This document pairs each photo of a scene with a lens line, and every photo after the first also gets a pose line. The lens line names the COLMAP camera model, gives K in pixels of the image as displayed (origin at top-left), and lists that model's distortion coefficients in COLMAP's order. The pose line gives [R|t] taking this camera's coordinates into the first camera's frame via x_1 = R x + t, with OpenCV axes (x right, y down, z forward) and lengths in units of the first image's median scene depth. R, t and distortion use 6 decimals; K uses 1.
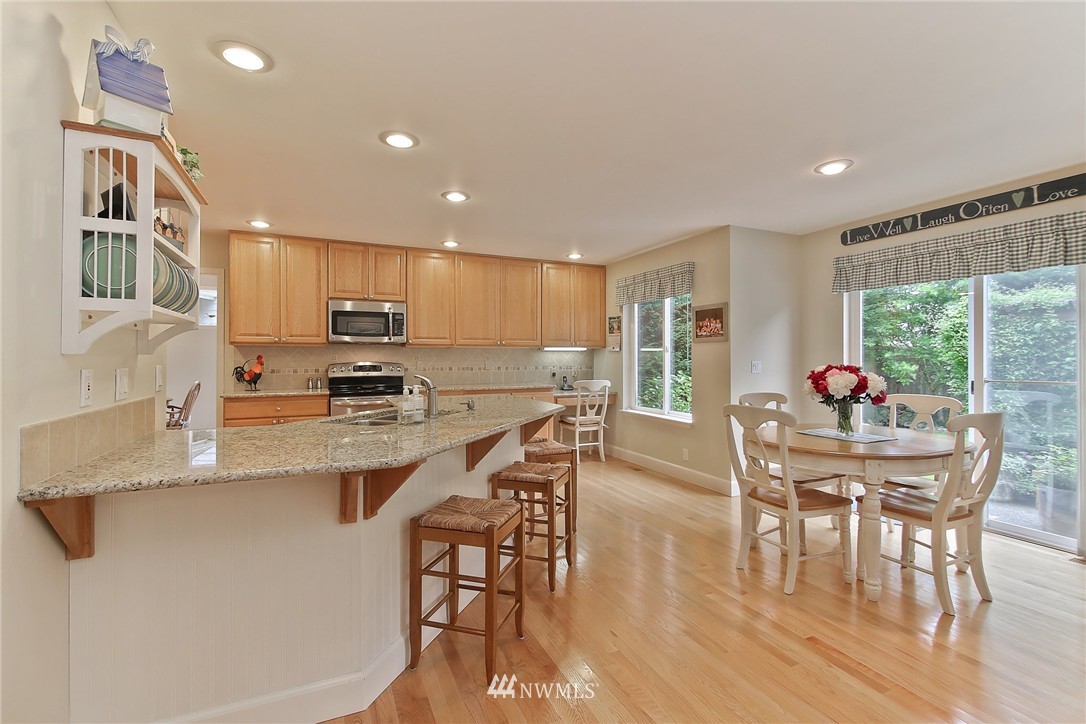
lens RADIAL K [[483.8, 0, 542.1], [0, 483.8, 357.9], [0, 0, 1]] dist [0.005087, 0.000081]
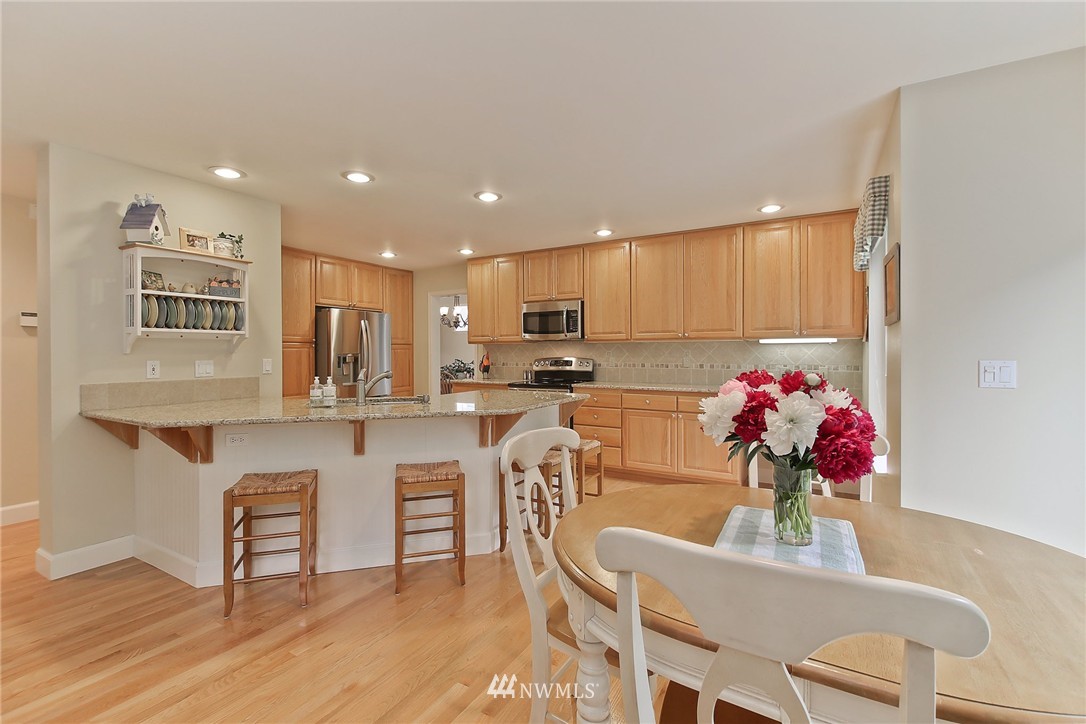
lens RADIAL K [[483.8, 0, 543.1], [0, 483.8, 353.4], [0, 0, 1]] dist [0.005087, 0.000081]
pose [[0.567145, 0.000093, -0.823618, 0.510078], [0.001811, 0.999997, 0.001360, -0.001885], [0.823616, -0.002263, 0.567144, 0.357629]]
